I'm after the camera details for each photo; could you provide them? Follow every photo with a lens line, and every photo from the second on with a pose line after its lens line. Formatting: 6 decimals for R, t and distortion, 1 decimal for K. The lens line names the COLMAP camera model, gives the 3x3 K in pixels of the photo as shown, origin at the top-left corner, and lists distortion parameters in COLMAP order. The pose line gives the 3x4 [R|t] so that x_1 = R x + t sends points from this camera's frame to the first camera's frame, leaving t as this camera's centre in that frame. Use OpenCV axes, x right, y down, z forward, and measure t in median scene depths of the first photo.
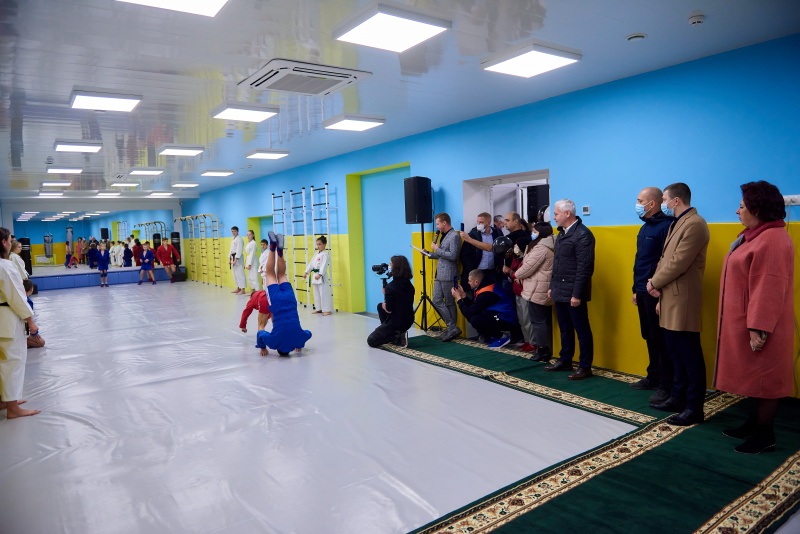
lens RADIAL K [[534.5, 0, 400.0], [0, 534.5, 267.0], [0, 0, 1]] dist [0.004537, 0.003859]
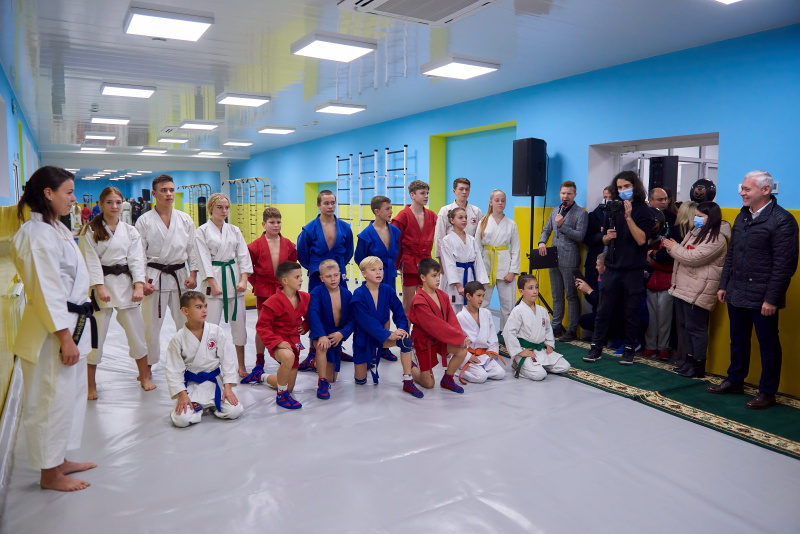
lens RADIAL K [[534.0, 0, 400.0], [0, 534.0, 267.0], [0, 0, 1]] dist [-0.009022, -0.003525]
pose [[0.997971, 0.043534, -0.046458, -0.111759], [-0.041017, 0.997707, 0.053838, -0.008849], [0.048696, -0.051823, 0.997468, 0.157659]]
